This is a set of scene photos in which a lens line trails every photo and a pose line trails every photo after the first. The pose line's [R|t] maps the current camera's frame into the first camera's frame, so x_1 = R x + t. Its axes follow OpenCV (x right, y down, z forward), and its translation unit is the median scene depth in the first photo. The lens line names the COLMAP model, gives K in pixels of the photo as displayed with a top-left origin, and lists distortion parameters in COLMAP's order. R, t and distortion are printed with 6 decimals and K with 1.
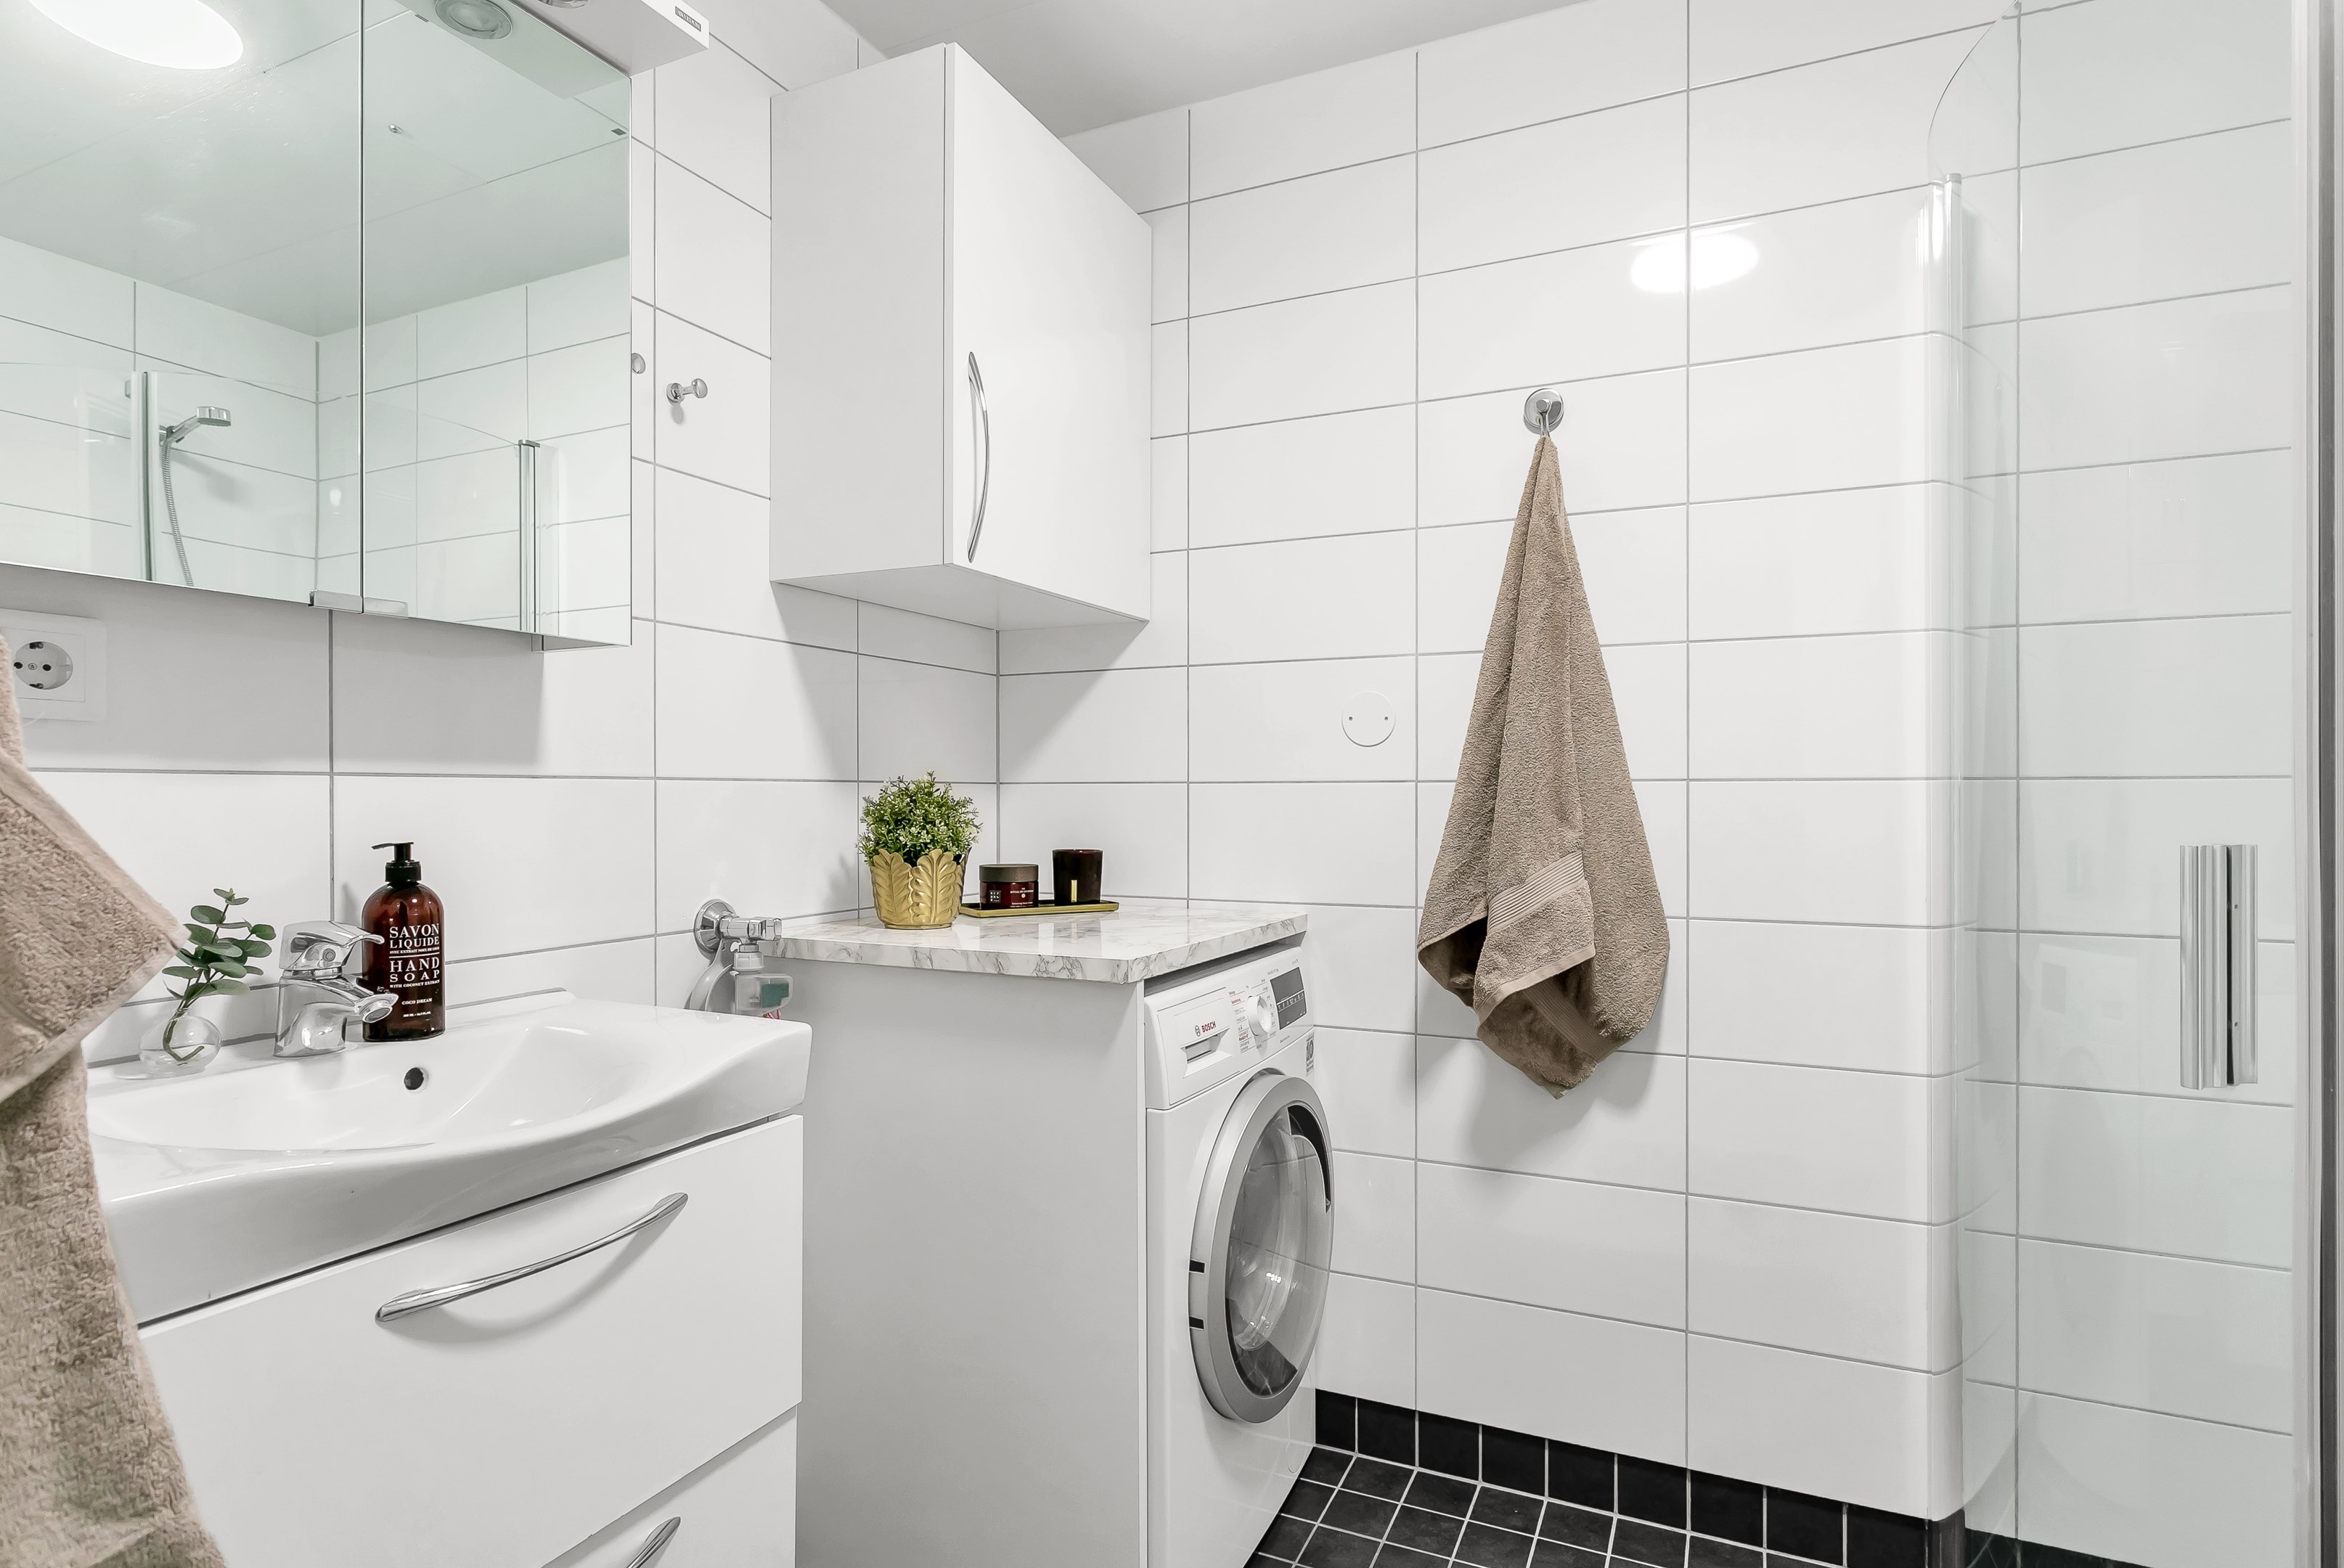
lens RADIAL K [[1218.0, 0, 1190.4], [0, 1218.0, 796.2], [0, 0, 1]] dist [0.001307, 0.003272]
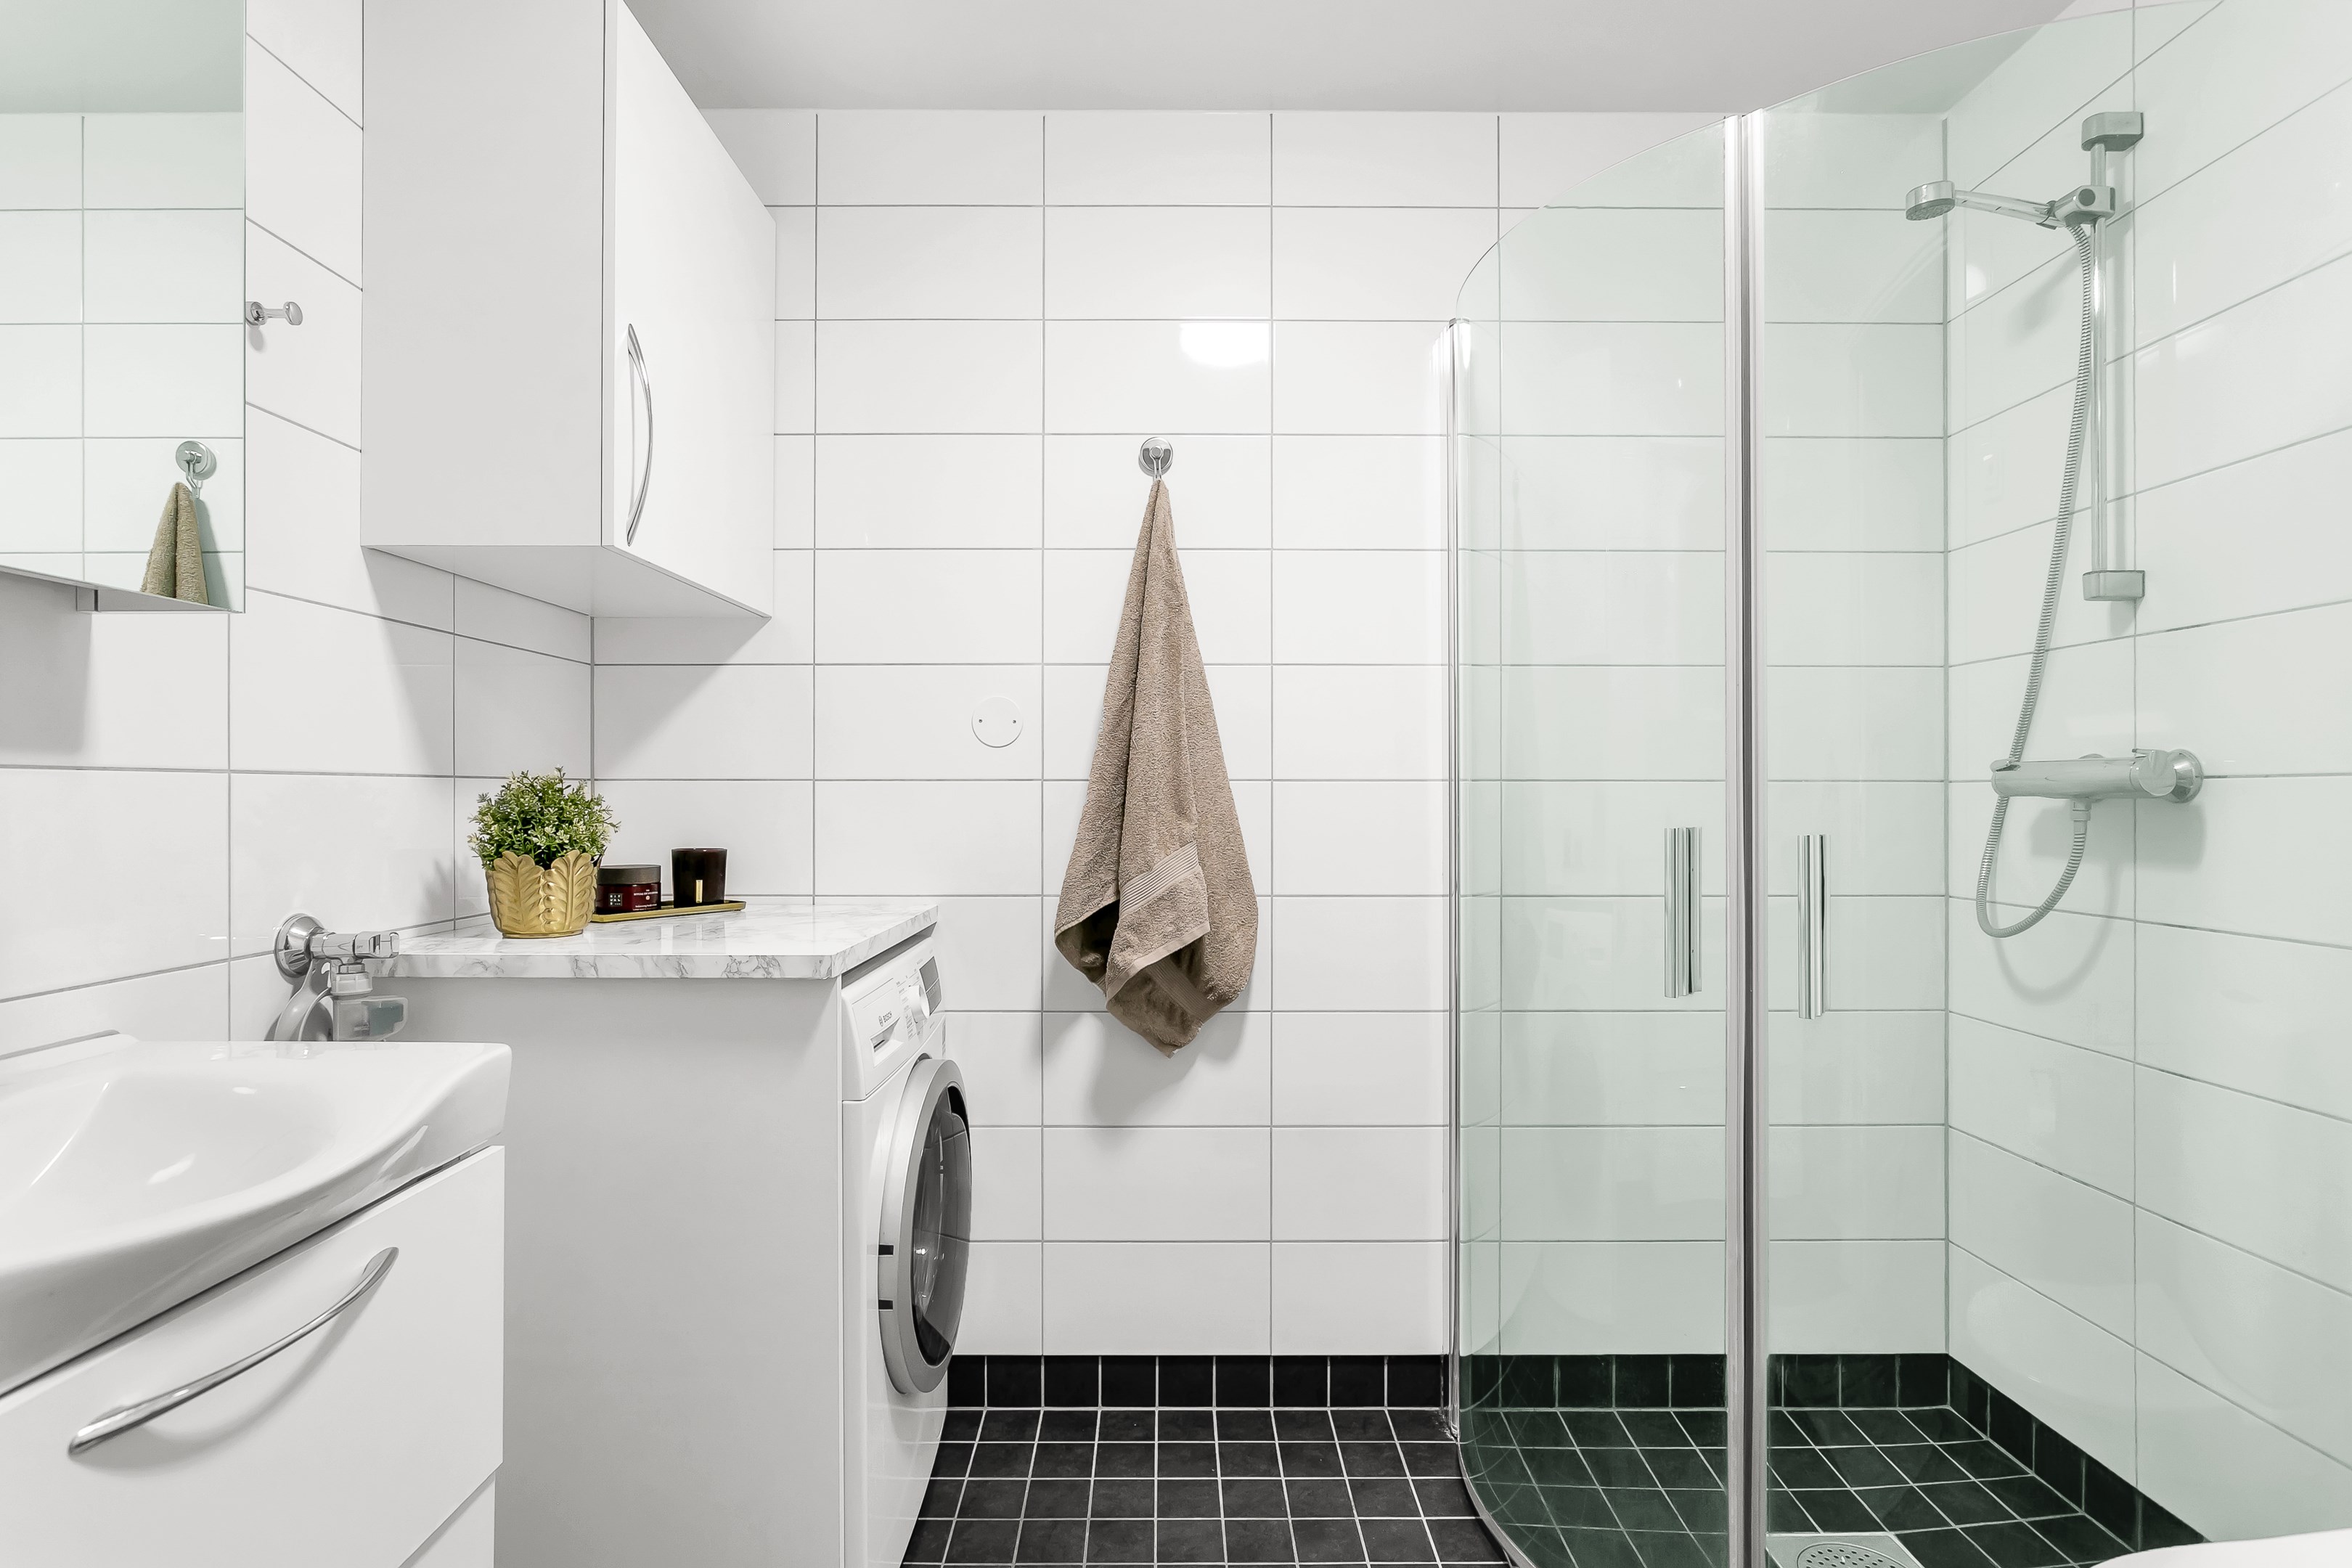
lens RADIAL K [[1155.4, 0, 1172.3], [0, 1155.4, 792.2], [0, 0, 1]] dist [-0.000245, 0.003088]
pose [[0.909120, 0.001137, 0.416532, -0.155759], [-0.000357, 0.999998, -0.001951, 0.000822], [-0.416533, 0.001625, 0.909119, 0.009102]]
